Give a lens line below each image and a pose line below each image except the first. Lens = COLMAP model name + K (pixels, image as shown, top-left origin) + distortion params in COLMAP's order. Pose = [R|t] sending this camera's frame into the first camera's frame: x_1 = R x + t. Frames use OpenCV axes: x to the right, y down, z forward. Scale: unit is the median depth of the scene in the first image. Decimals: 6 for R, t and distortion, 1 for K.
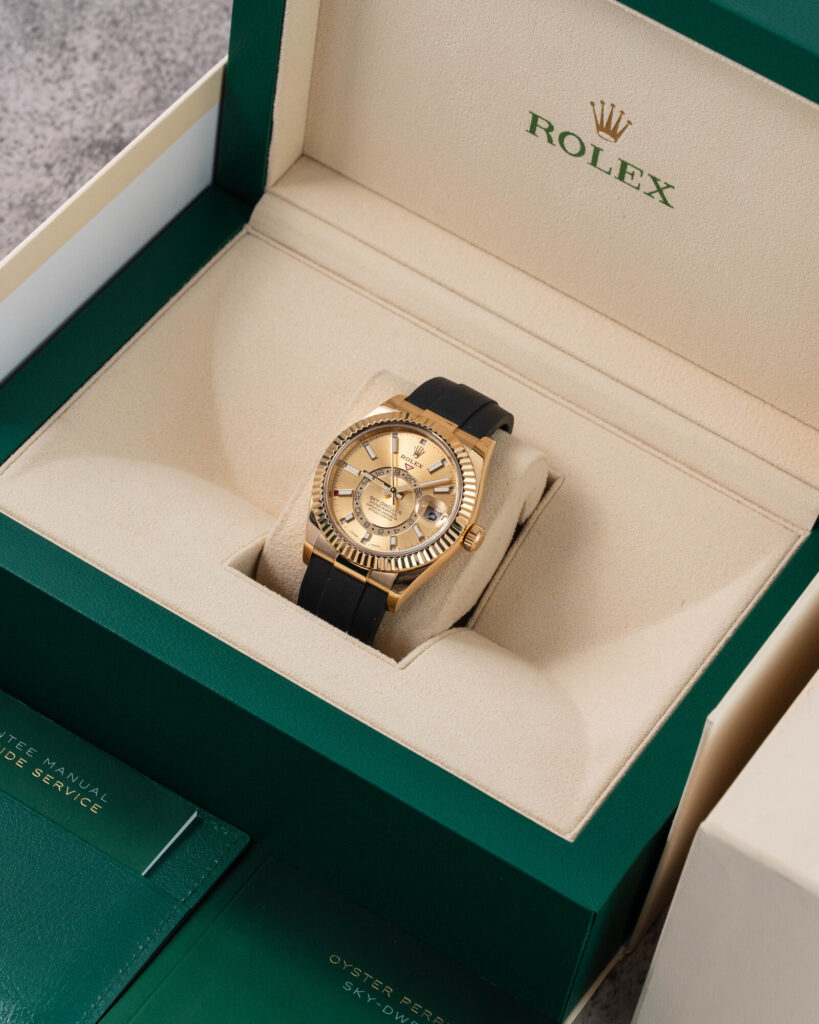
lens RADIAL K [[4494.7, 0, 408.8], [0, 4494.7, 512.6], [0, 0, 1]] dist [0.221161, 0.000000]
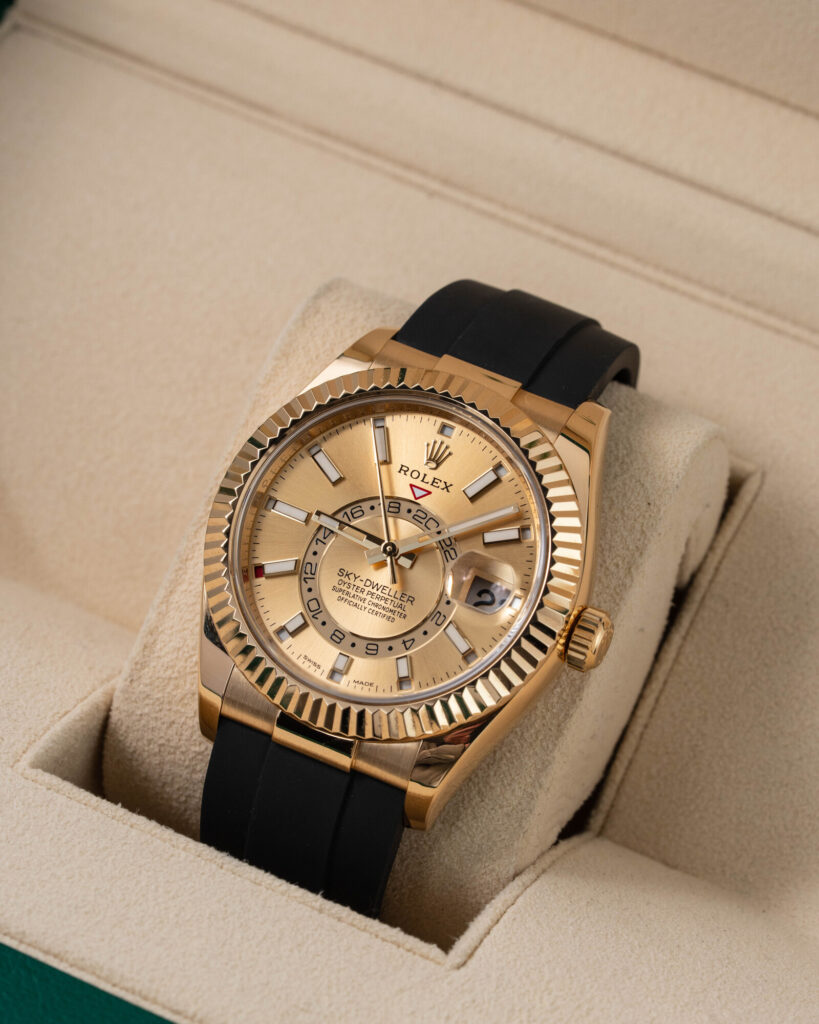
lens RADIAL K [[4494.7, 0, 412.8], [0, 4494.7, 504.2], [0, 0, 1]] dist [0.221161, 0.000000]
pose [[0.993539, -0.113390, 0.004879, -0.002841], [0.113369, 0.993543, 0.004497, -0.010839], [-0.005358, -0.003915, 0.999978, 0.560771]]
